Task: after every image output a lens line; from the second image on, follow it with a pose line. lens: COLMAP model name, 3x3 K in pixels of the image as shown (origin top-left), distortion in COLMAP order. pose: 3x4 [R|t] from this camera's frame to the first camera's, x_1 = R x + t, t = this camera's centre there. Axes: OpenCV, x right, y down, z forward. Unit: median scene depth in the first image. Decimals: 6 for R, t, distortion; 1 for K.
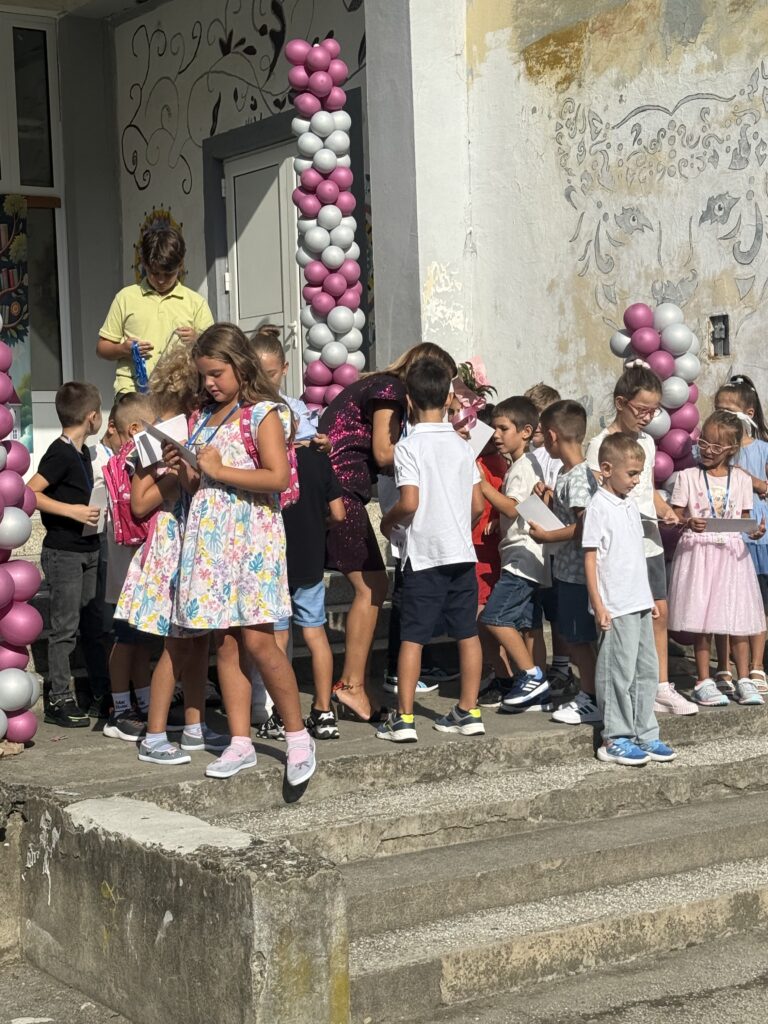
lens RADIAL K [[1790.6, 0, 387.8], [0, 1790.6, 522.1], [0, 0, 1]] dist [0.056279, 0.000000]
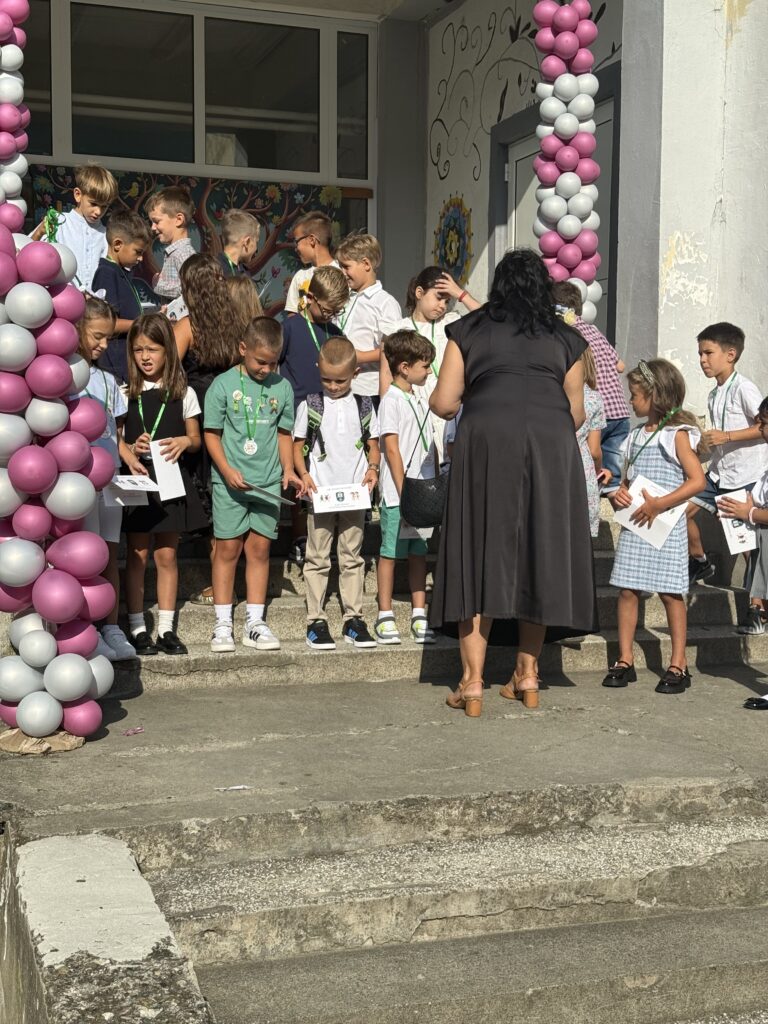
lens RADIAL K [[1403.2, 0, 375.5], [0, 1403.2, 515.8], [0, 0, 1]] dist [0.067540, 0.000000]
pose [[0.963499, 0.052463, -0.262522, 0.088577], [-0.046436, 0.998497, 0.029114, -0.011091], [0.263655, -0.015861, 0.964487, 0.275318]]
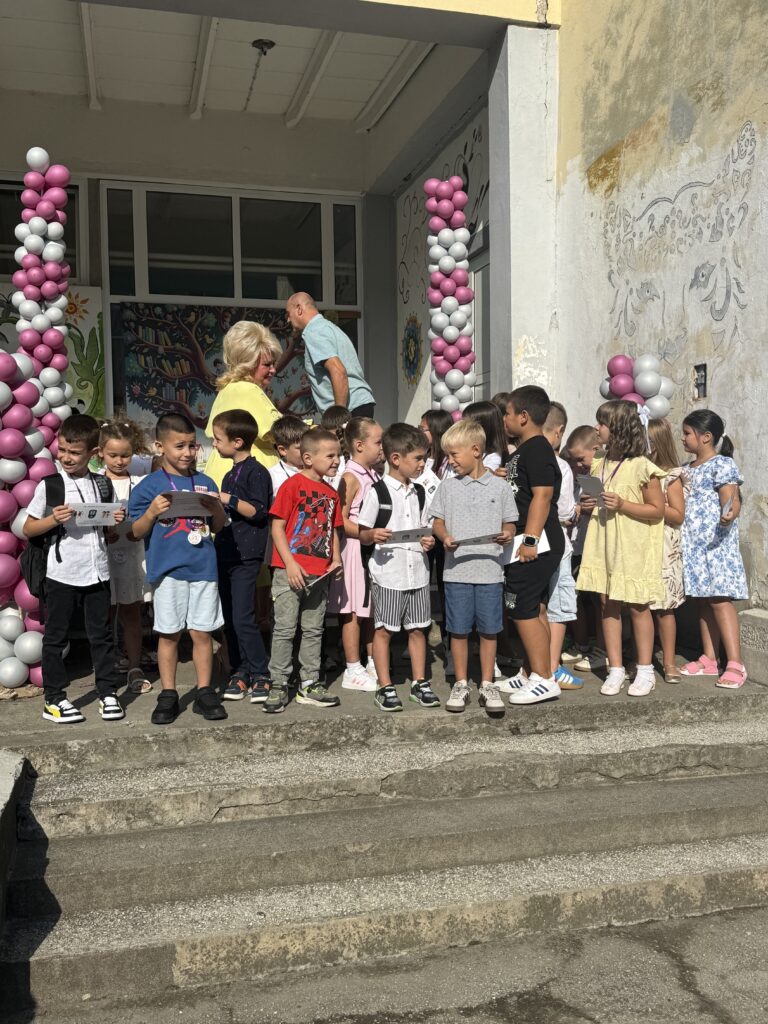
lens RADIAL K [[990.7, 0, 395.0], [0, 990.7, 529.9], [0, 0, 1]] dist [0.028275, 0.000000]
pose [[0.948557, 0.031816, -0.315005, 0.203472], [-0.027269, 0.999451, 0.018831, -0.010485], [0.315431, -0.009273, 0.948903, 0.296371]]
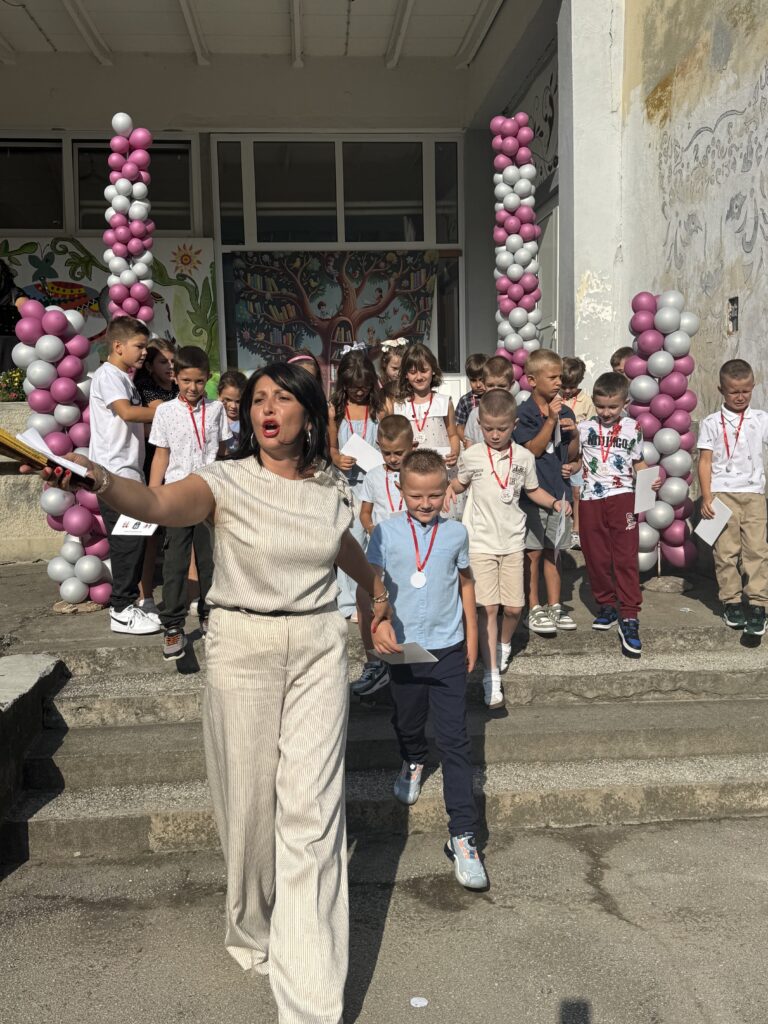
lens RADIAL K [[990.7, 0, 387.9], [0, 990.7, 525.6], [0, 0, 1]] dist [0.028275, 0.000000]
pose [[0.880561, 0.056947, -0.470499, 0.302754], [-0.020688, 0.996427, 0.081885, -0.012661], [0.473481, -0.062371, 0.878593, 0.293092]]
